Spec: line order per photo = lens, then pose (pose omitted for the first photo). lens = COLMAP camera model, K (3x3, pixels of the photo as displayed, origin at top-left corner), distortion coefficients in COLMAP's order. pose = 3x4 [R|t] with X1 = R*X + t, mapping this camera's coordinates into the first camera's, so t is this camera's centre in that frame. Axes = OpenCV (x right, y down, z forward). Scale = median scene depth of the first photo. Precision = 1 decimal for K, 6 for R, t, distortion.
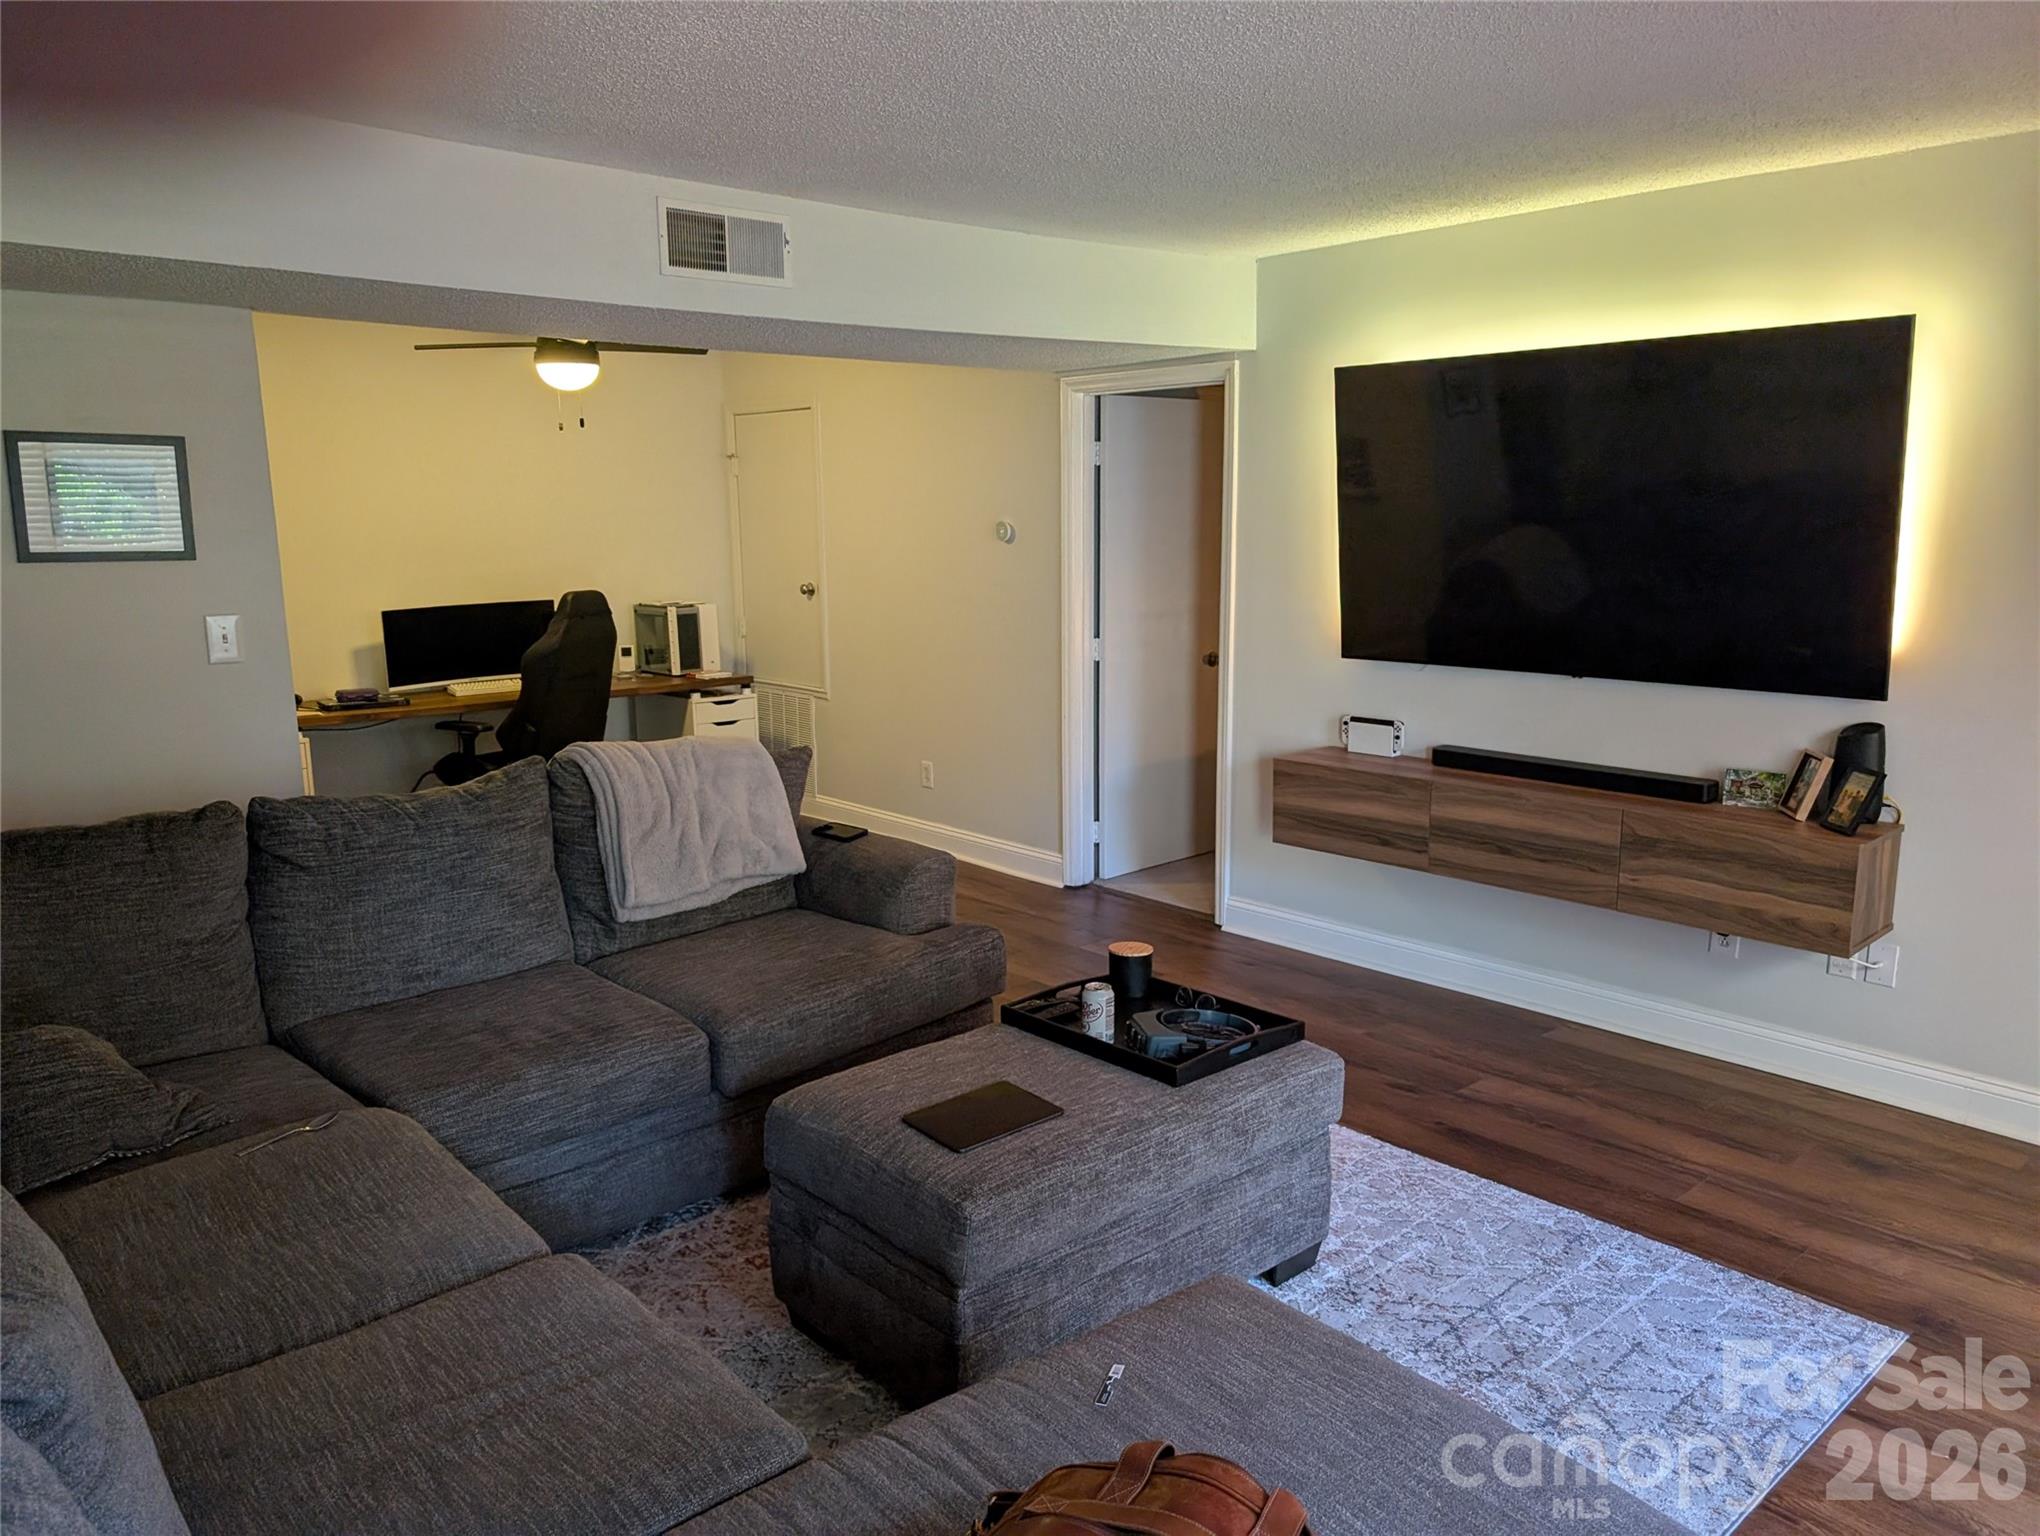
lens RADIAL K [[1469.2, 0, 1020.2], [0, 1469.2, 772.4], [0, 0, 1]] dist [0.029424, -0.012143]
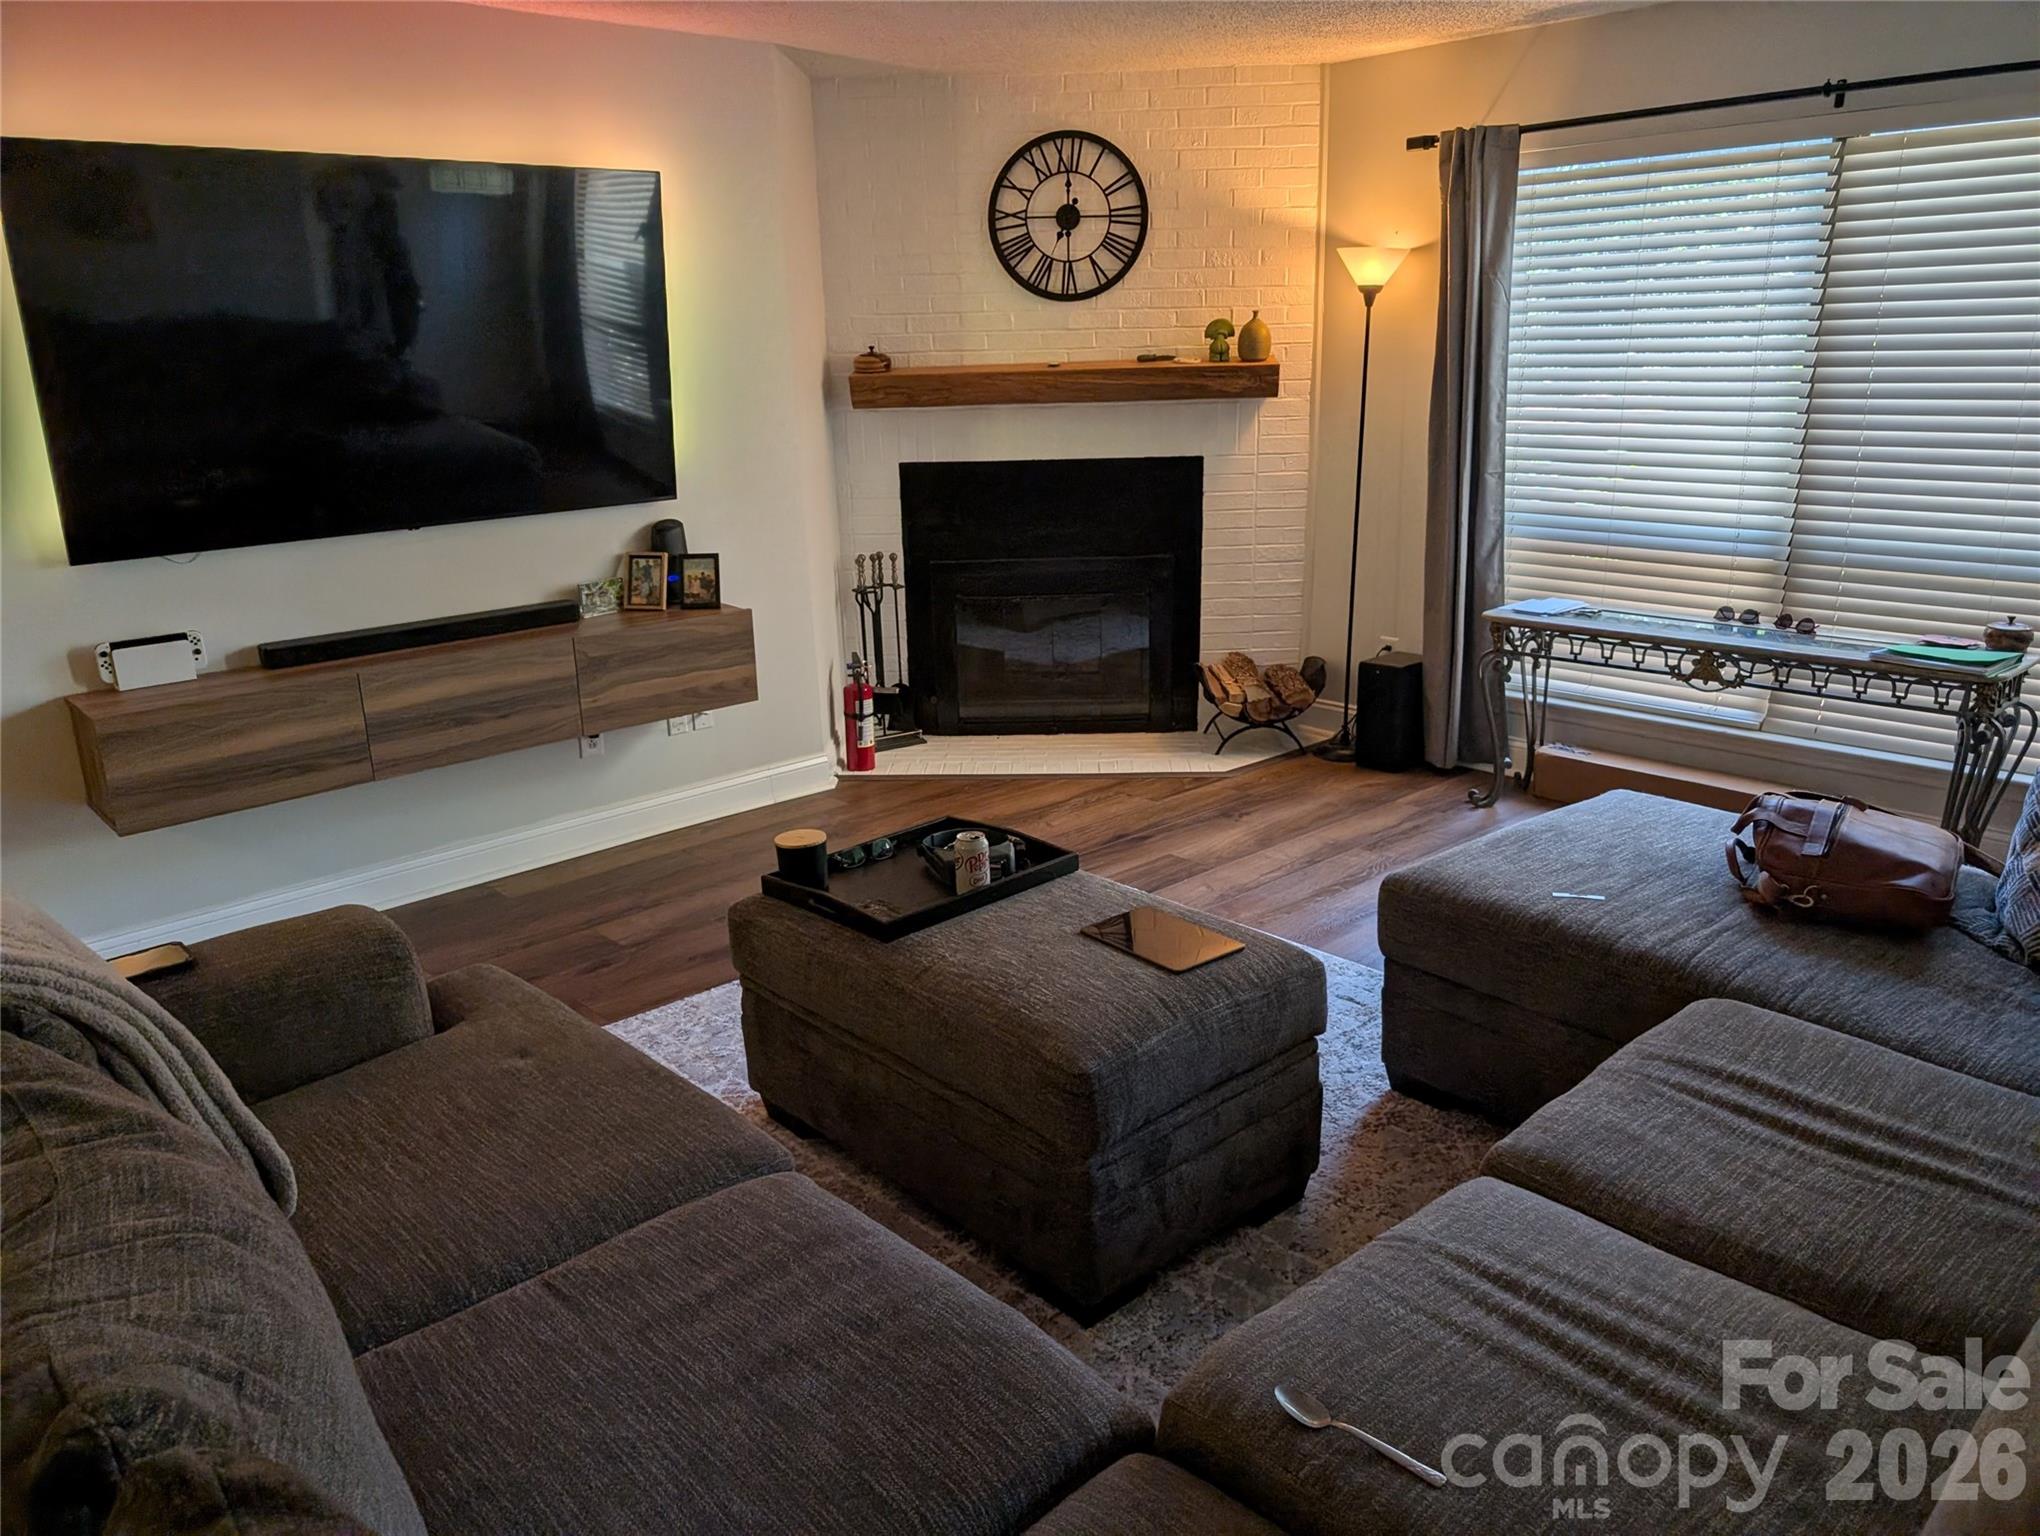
lens RADIAL K [[1469.2, 0, 1018.6], [0, 1469.2, 771.0], [0, 0, 1]] dist [0.029424, -0.012143]
pose [[-0.006483, -0.279881, 0.960013, -0.559509], [0.210520, 0.938135, 0.274925, -0.096786], [-0.977568, 0.203885, 0.052838, 0.607278]]
